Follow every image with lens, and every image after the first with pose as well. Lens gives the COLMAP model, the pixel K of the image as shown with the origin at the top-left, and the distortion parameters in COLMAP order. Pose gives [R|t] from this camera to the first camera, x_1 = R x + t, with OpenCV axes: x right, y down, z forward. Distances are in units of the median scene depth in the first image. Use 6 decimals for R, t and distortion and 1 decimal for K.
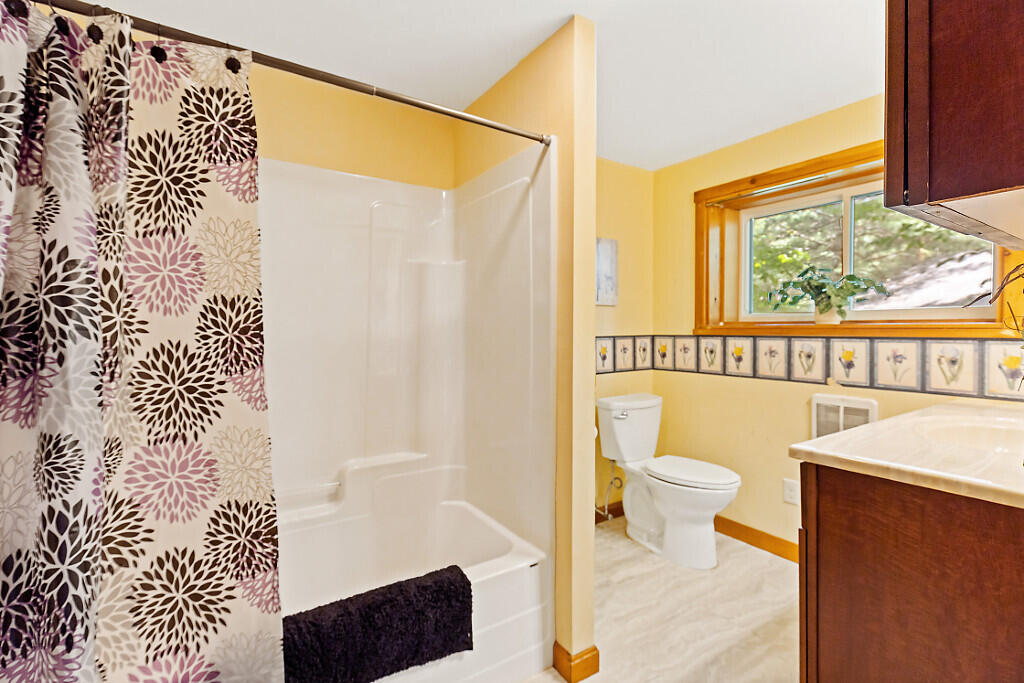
lens RADIAL K [[460.0, 0, 509.4], [0, 460.0, 336.0], [0, 0, 1]] dist [0.002162, -0.000260]
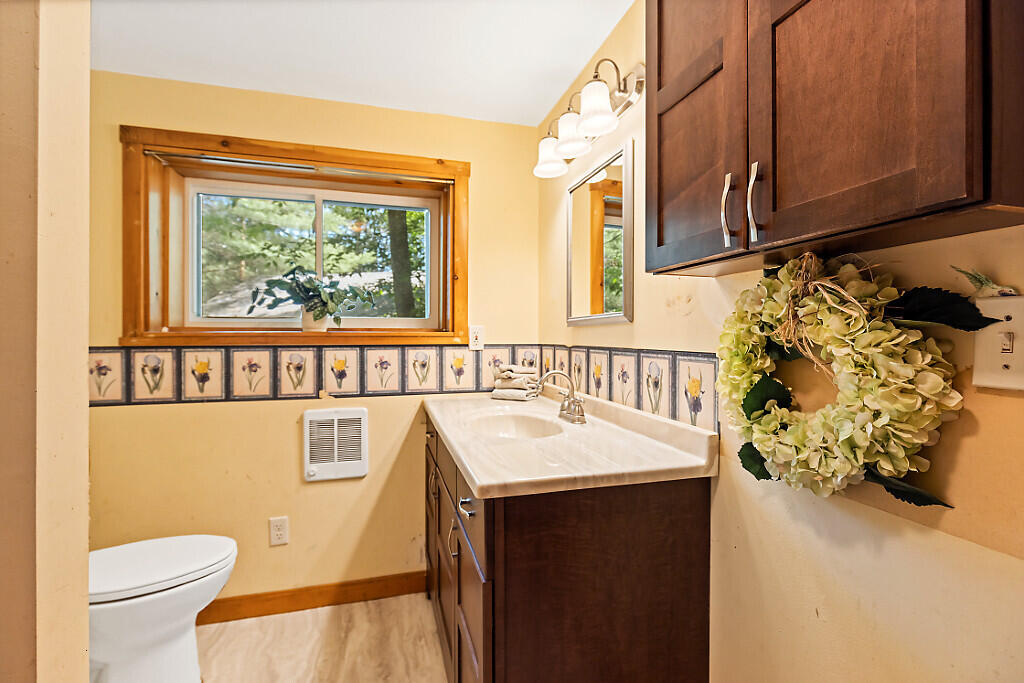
lens RADIAL K [[460.0, 0, 512.4], [0, 460.0, 337.7], [0, 0, 1]] dist [0.002162, -0.000260]
pose [[0.298268, -0.000325, 0.954482, -0.061514], [0.015776, 0.999865, -0.004590, -0.003610], [-0.954352, 0.016427, 0.298233, 0.344623]]
